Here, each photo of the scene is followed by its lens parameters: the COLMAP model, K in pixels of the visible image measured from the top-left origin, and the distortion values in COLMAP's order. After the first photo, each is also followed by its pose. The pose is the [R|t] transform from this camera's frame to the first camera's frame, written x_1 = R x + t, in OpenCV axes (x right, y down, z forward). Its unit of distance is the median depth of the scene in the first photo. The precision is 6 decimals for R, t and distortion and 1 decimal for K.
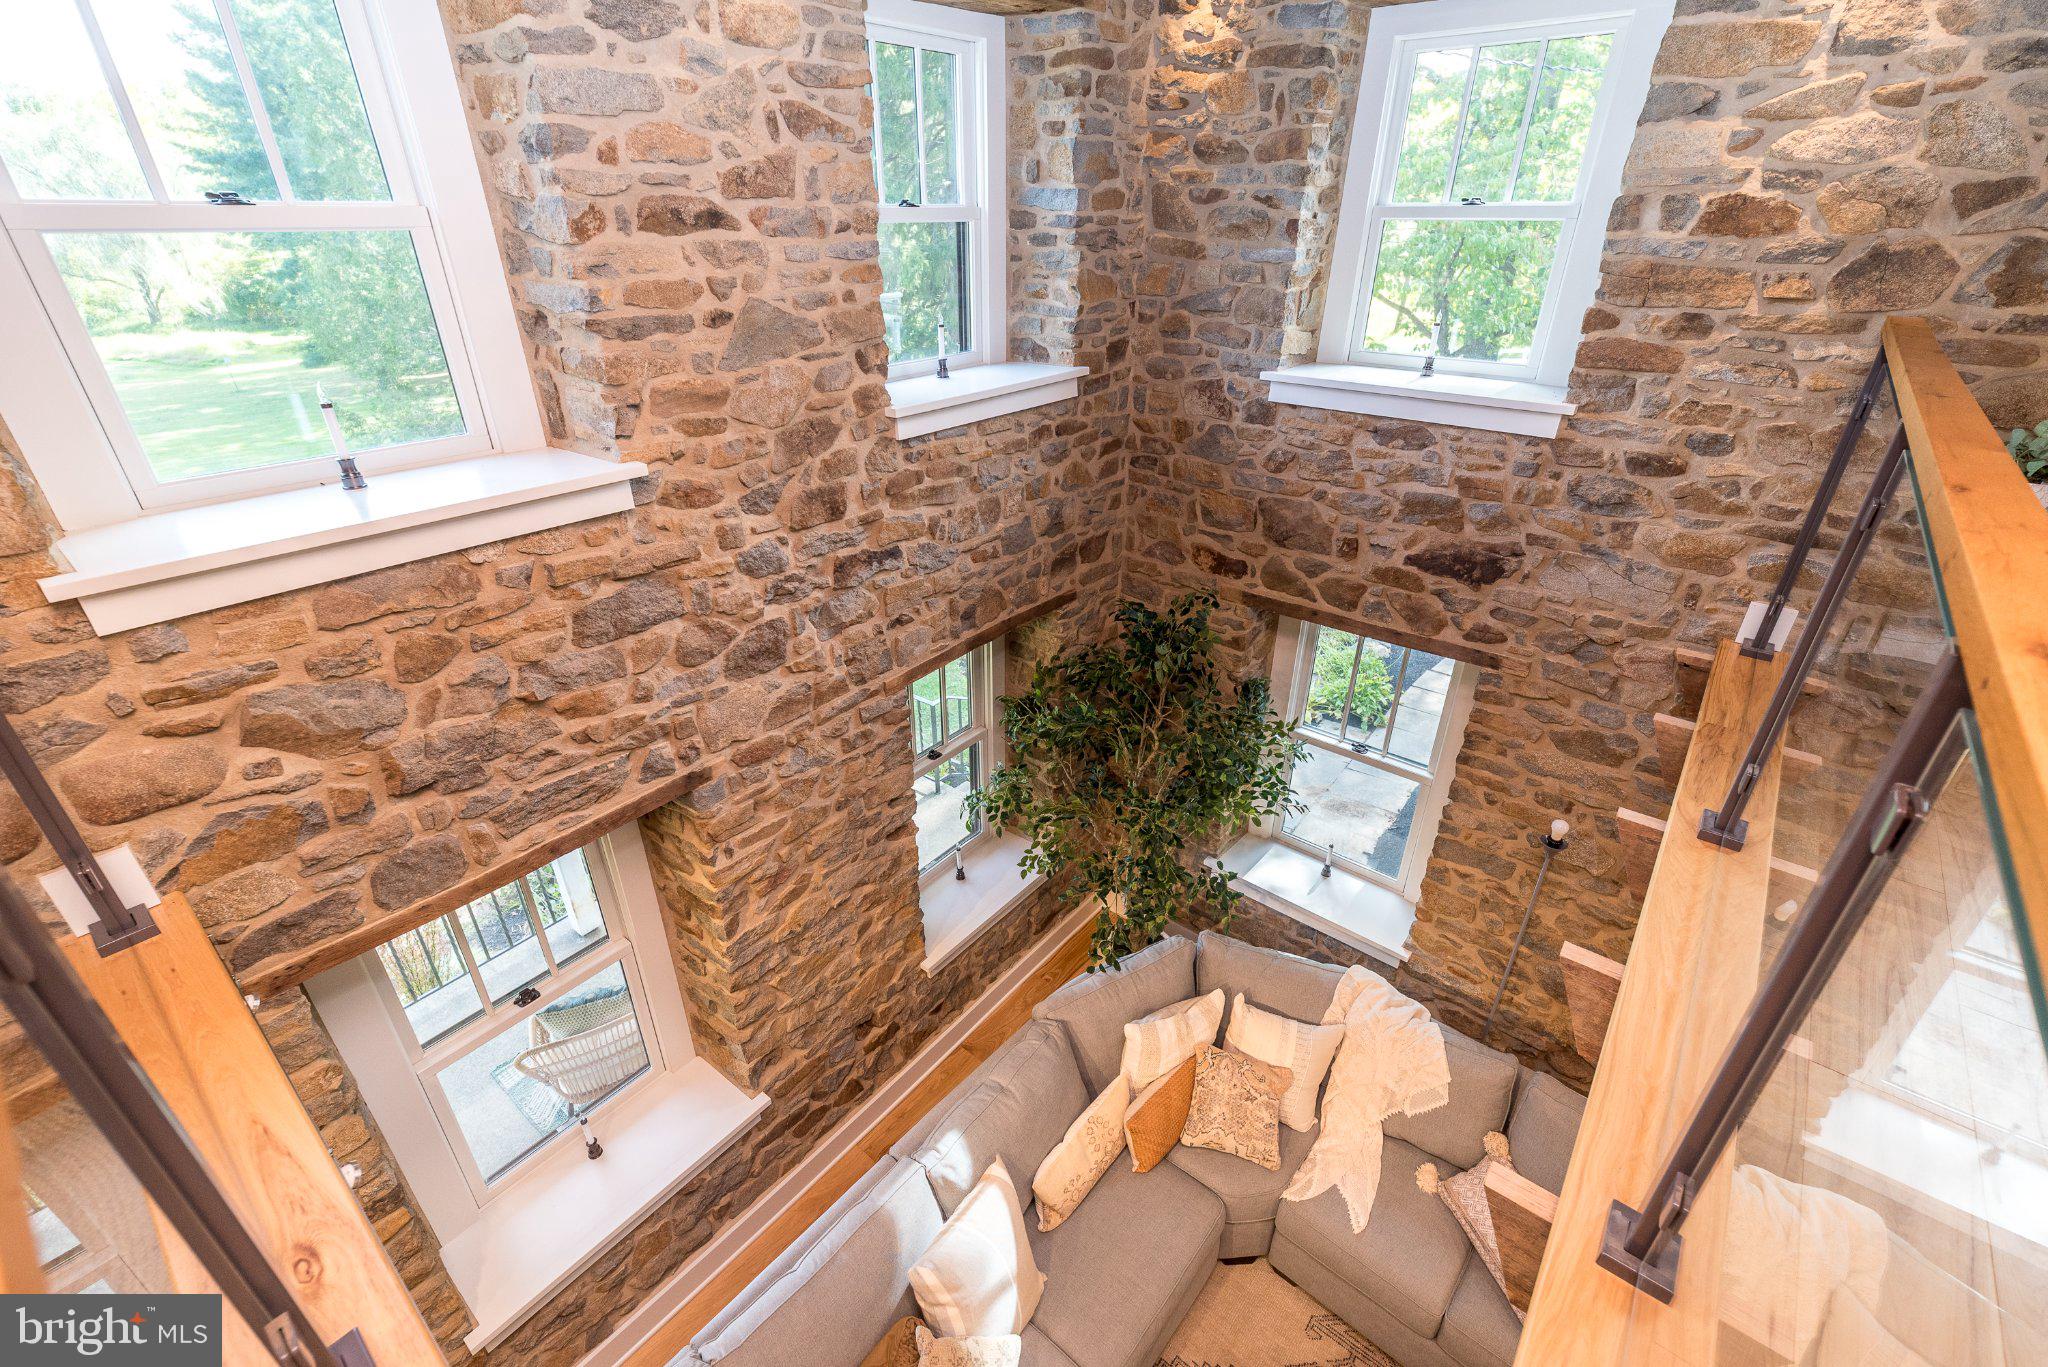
lens RADIAL K [[879.4, 0, 1013.7], [0, 879.4, 689.8], [0, 0, 1]] dist [0.008112, -0.000426]
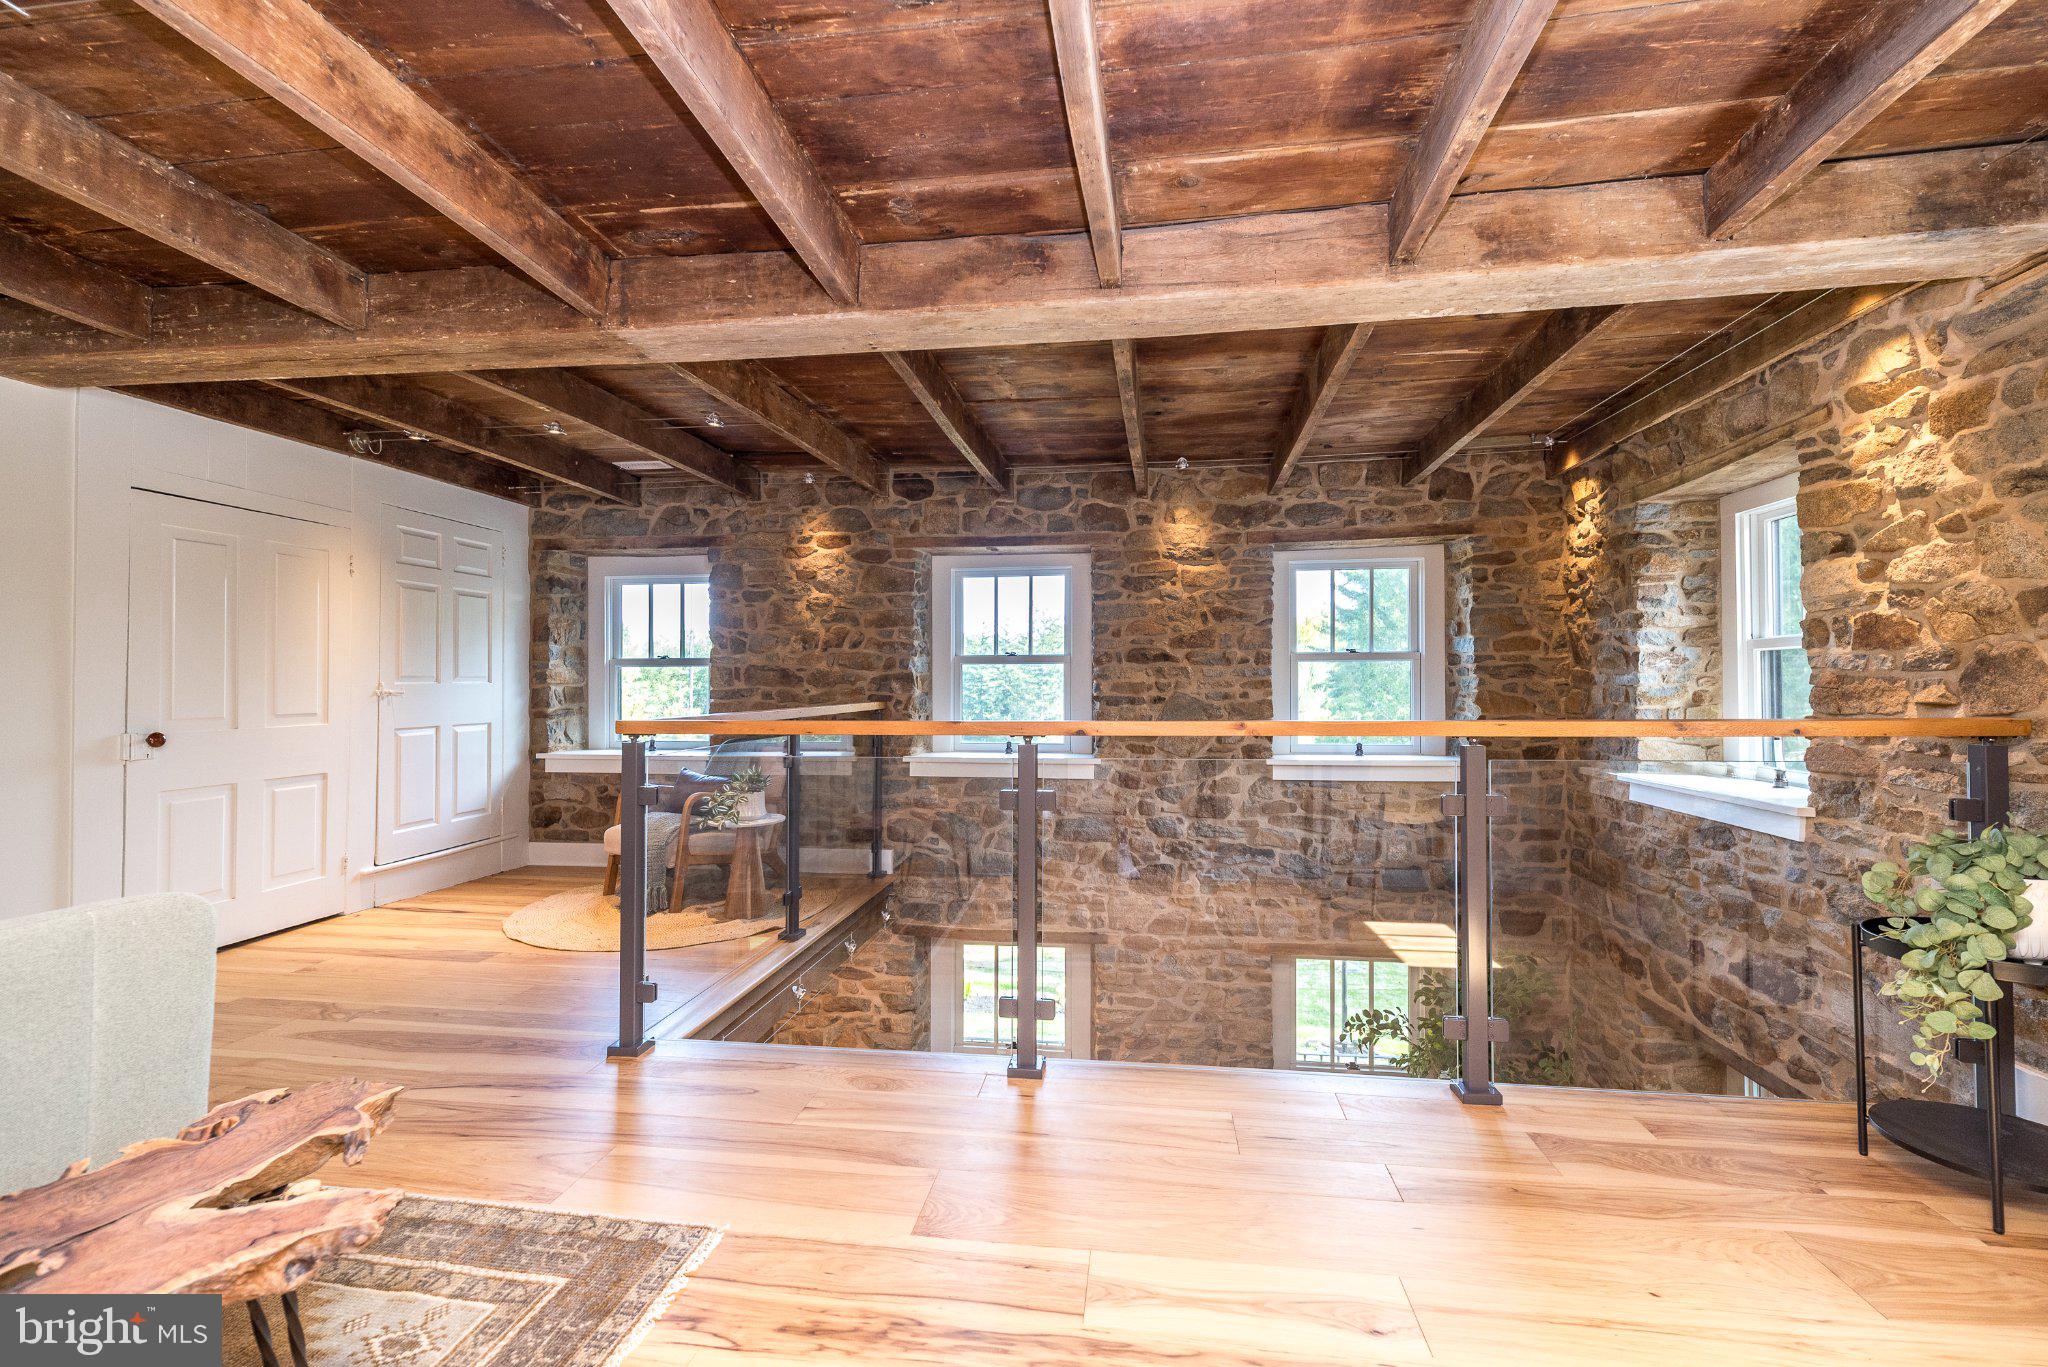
lens RADIAL K [[898.1, 0, 1018.4], [0, 898.1, 675.5], [0, 0, 1]] dist [-0.000907, -0.000082]
pose [[0.511910, -0.010802, -0.858971, 1.108981], [-0.410474, 0.875307, -0.255633, 0.166300], [0.754625, 0.483446, 0.443645, -0.166932]]
